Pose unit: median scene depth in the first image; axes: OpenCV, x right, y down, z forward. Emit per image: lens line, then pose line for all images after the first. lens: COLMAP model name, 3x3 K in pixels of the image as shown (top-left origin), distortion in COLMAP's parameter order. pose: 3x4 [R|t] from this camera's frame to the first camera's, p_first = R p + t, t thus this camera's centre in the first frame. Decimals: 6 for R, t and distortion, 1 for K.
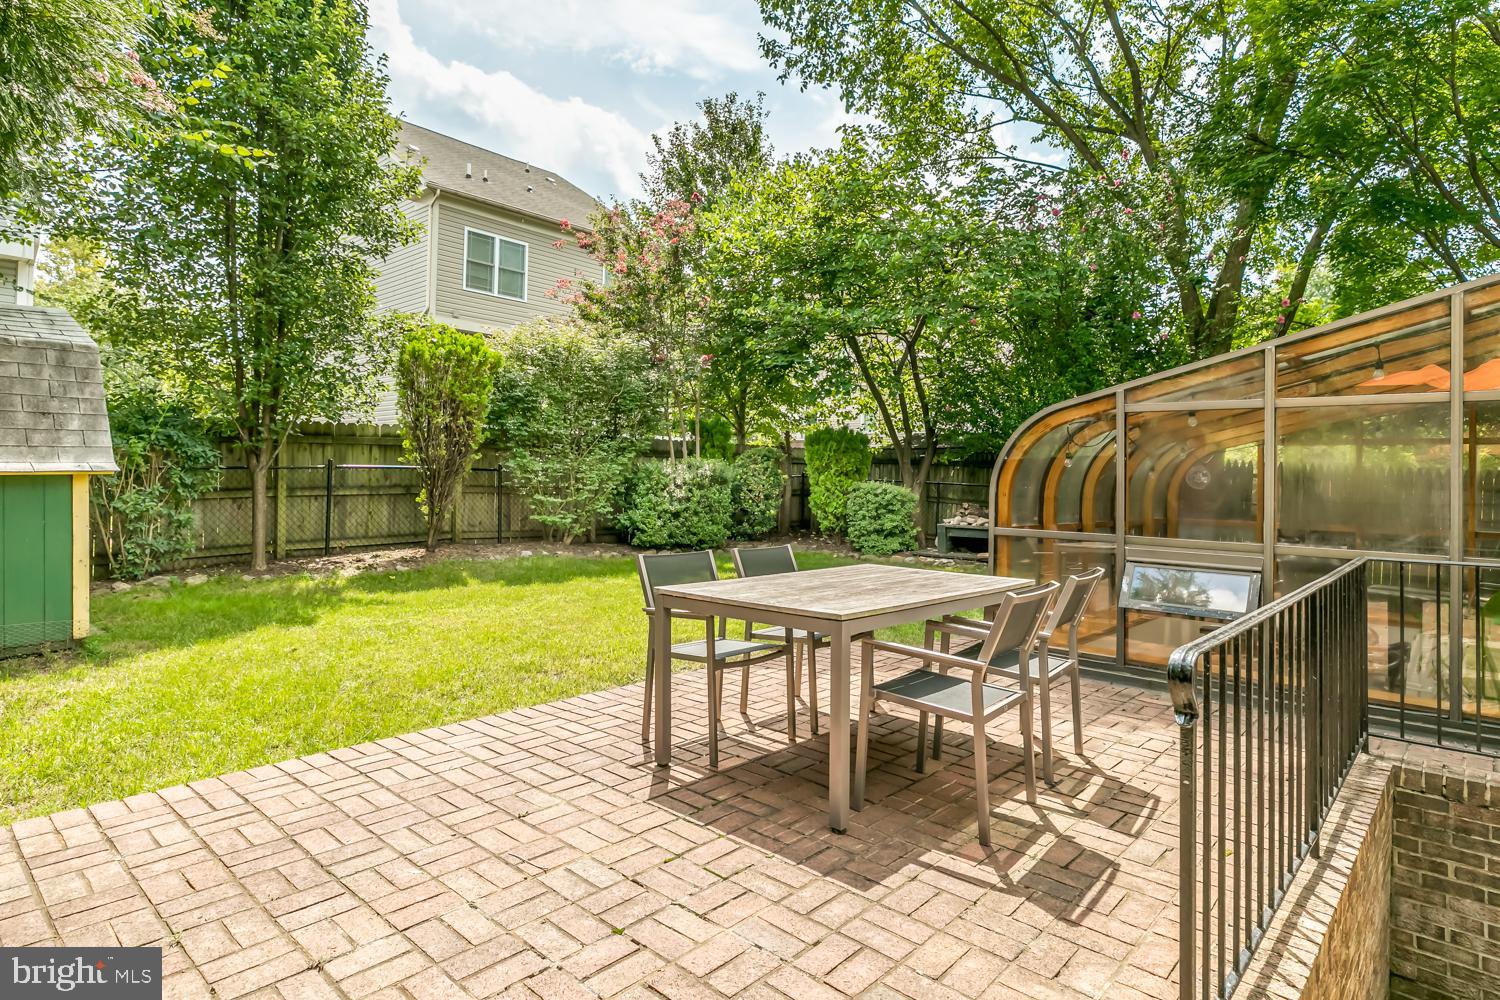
lens RADIAL K [[807.3, 0, 749.7], [0, 807.3, 465.5], [0, 0, 1]] dist [-0.000589, -0.000087]
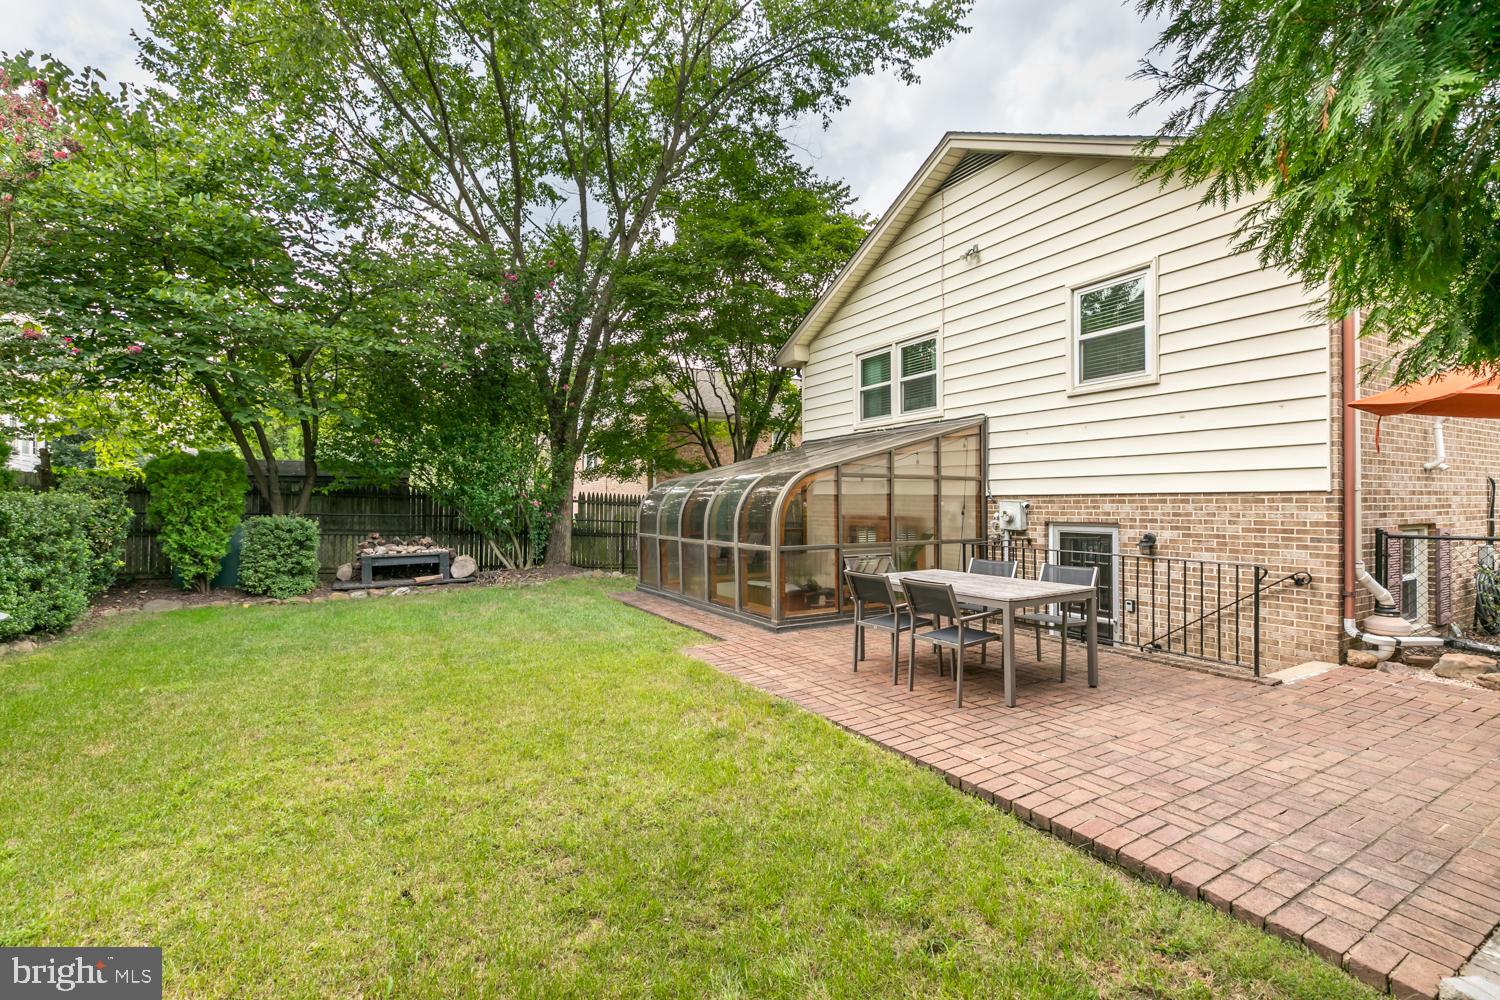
lens RADIAL K [[667.7, 0, 747.3], [0, 667.7, 503.0], [0, 0, 1]] dist [0.002466, -0.000629]
pose [[0.302497, -0.024725, 0.952830, -1.740586], [-0.005783, 0.999597, 0.027774, -0.077364], [-0.953133, -0.013912, 0.302232, 1.263019]]
